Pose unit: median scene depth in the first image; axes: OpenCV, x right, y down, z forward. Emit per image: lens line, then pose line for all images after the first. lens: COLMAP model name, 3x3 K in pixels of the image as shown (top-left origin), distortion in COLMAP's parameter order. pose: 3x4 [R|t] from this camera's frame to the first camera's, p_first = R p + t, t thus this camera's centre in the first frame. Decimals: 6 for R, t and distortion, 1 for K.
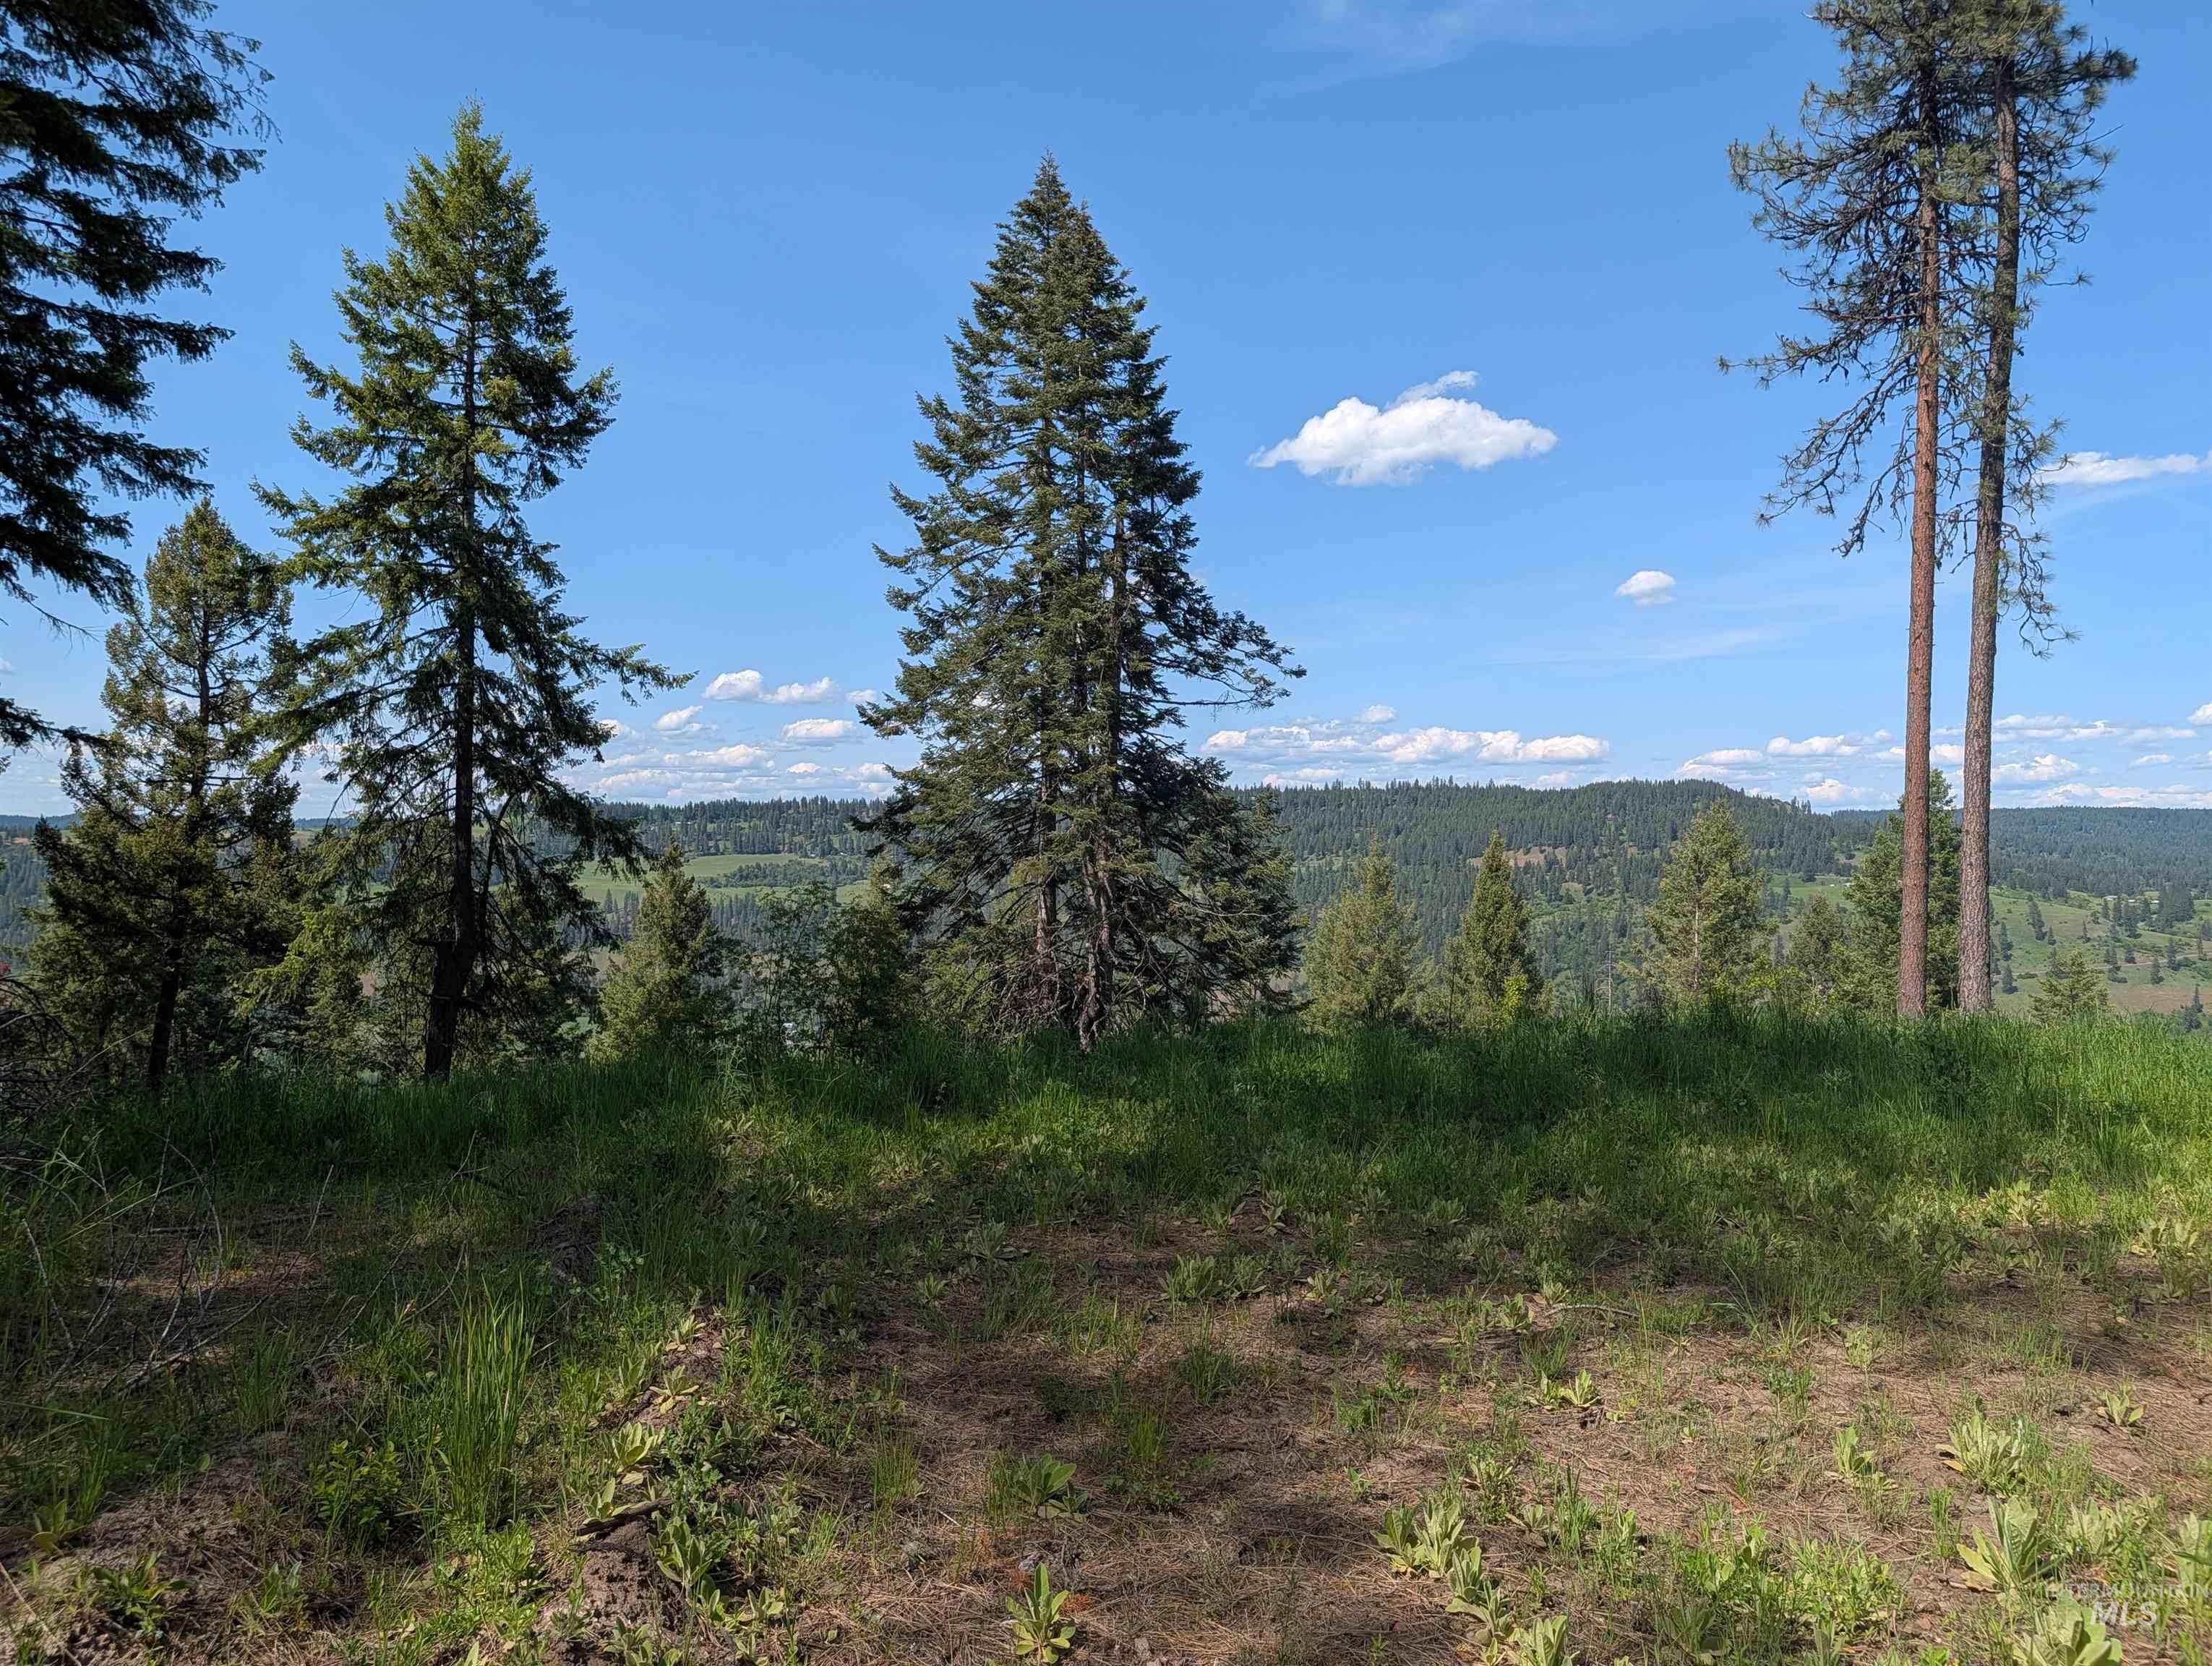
lens RADIAL K [[1572.6, 0, 1134.4], [0, 1572.6, 833.9], [0, 0, 1]] dist [0.007112, -0.003491]
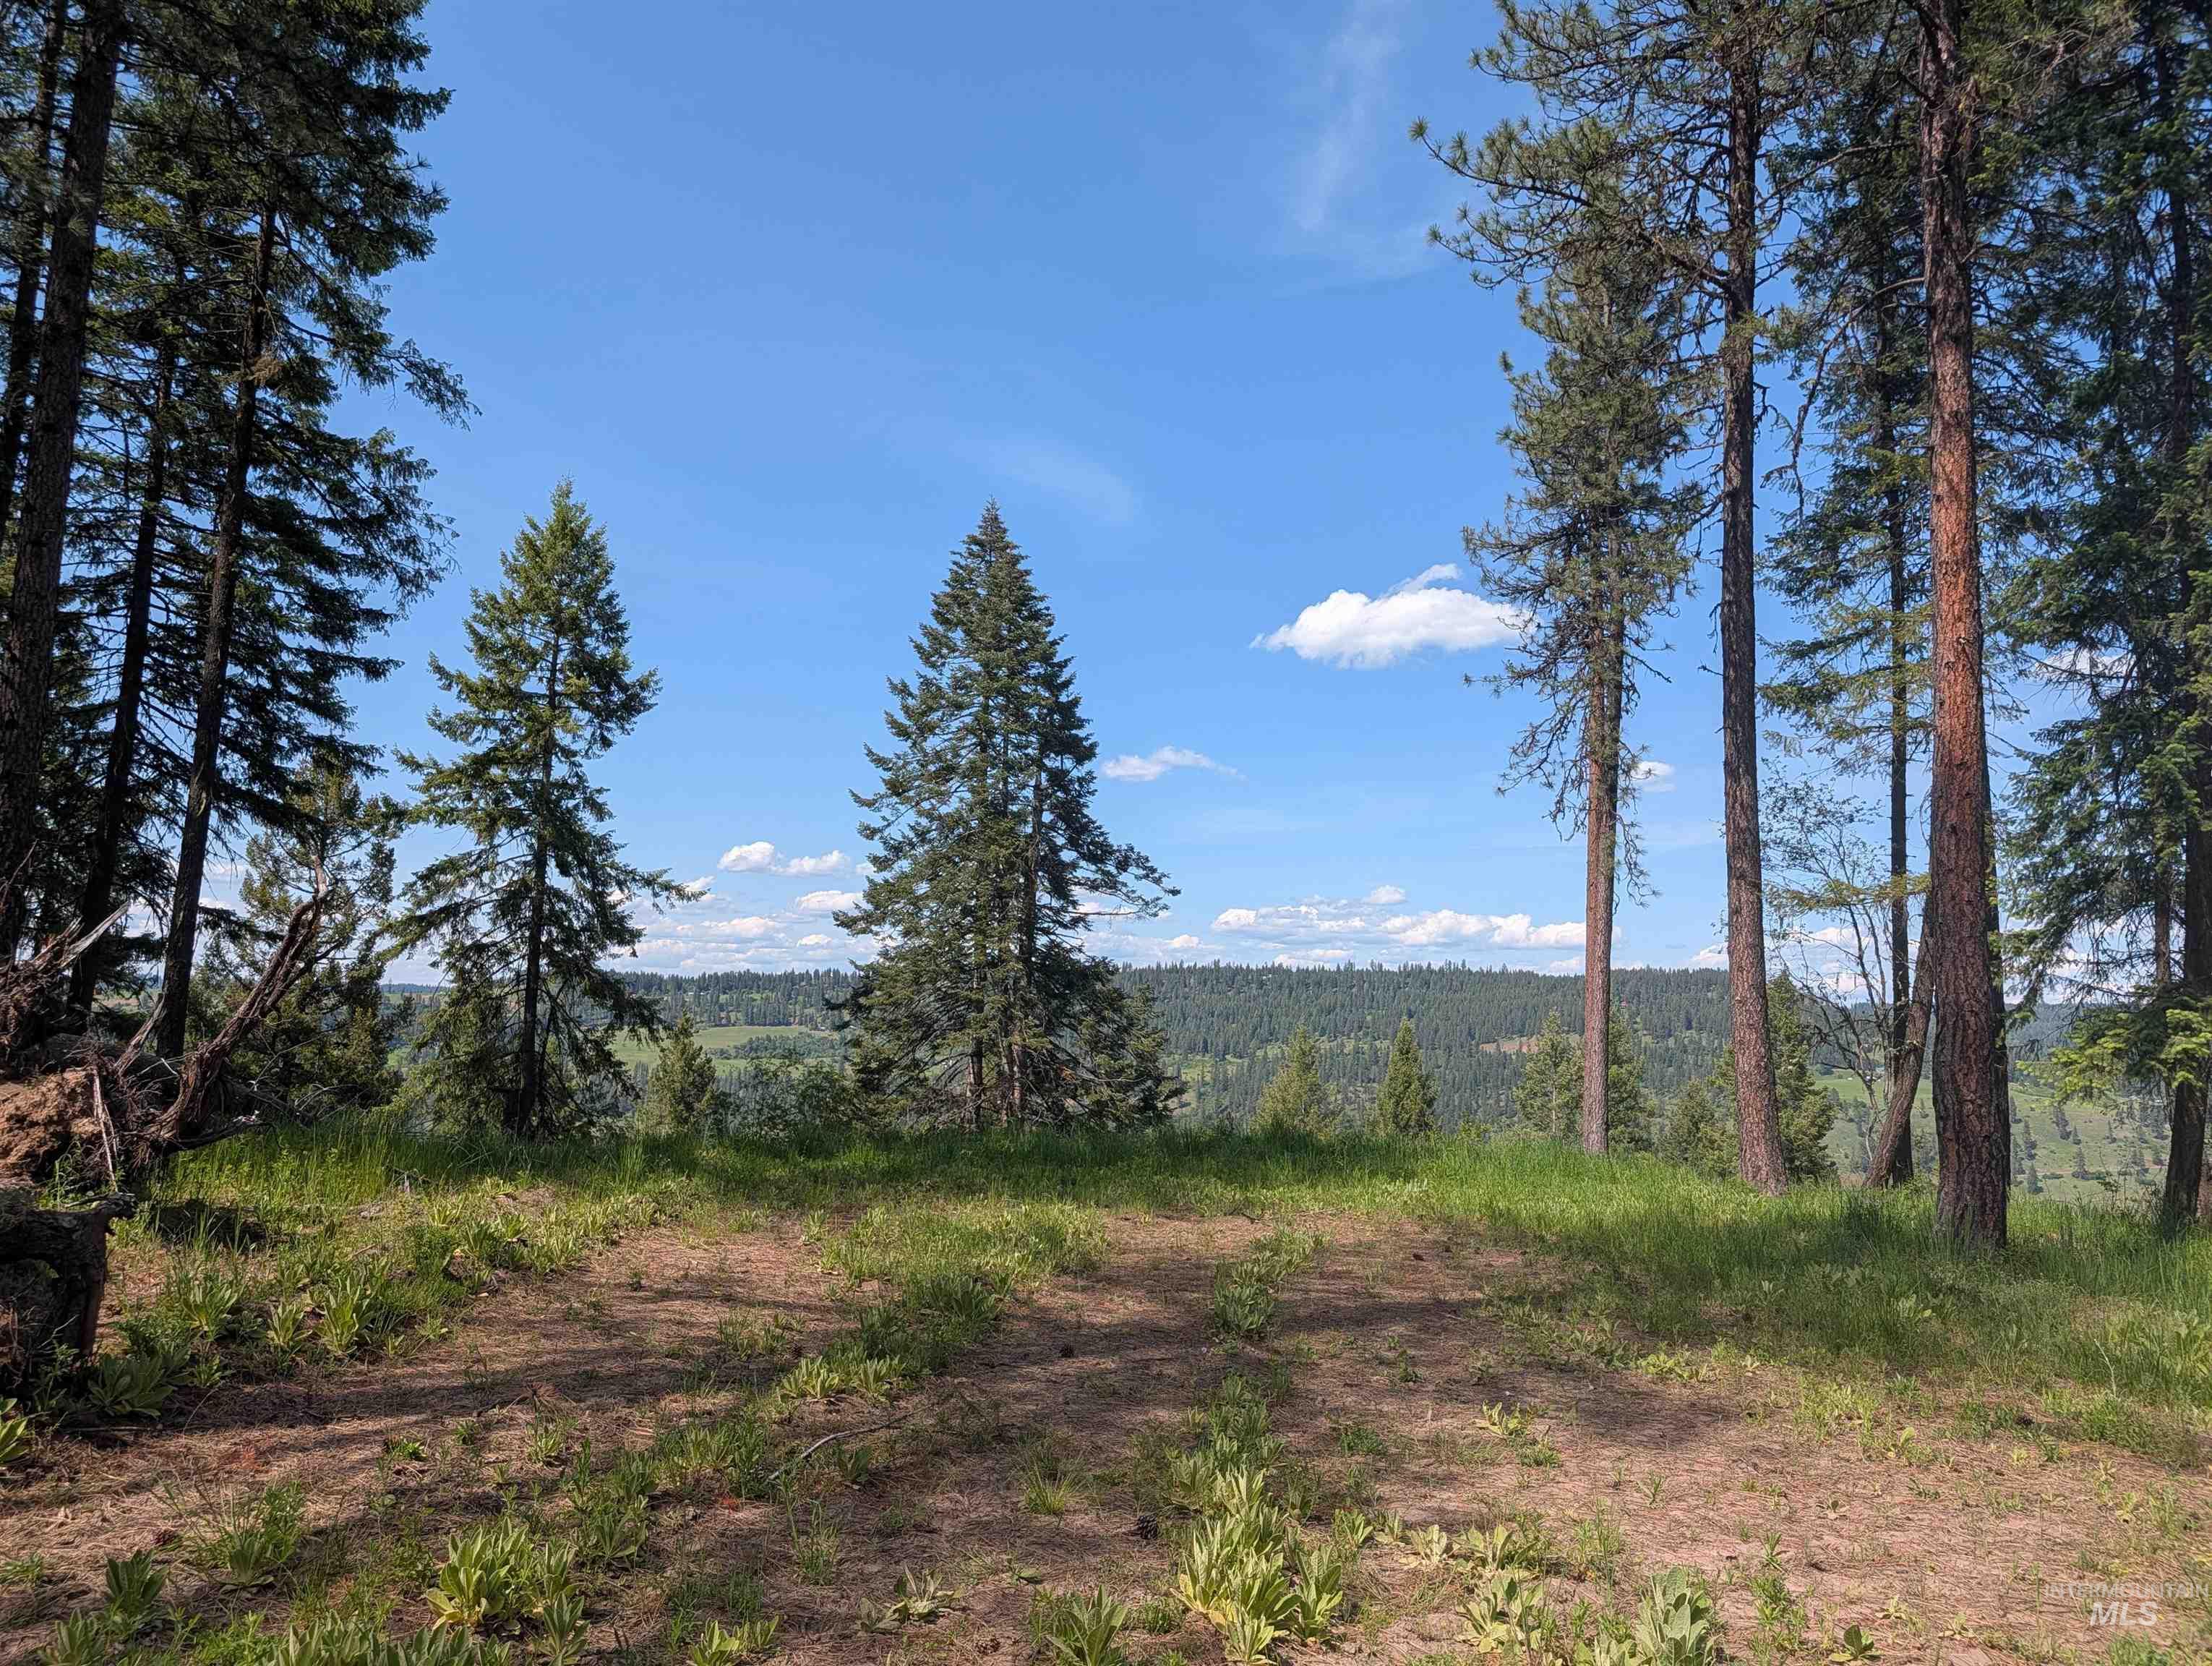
lens RADIAL K [[1614.0, 0, 1125.9], [0, 1614.0, 841.6], [0, 0, 1]] dist [0.020891, -0.015229]
pose [[0.999622, 0.016305, -0.022118, 0.098662], [-0.018528, 0.994368, -0.104352, -0.006161], [0.020292, 0.104722, 0.994294, -0.338177]]
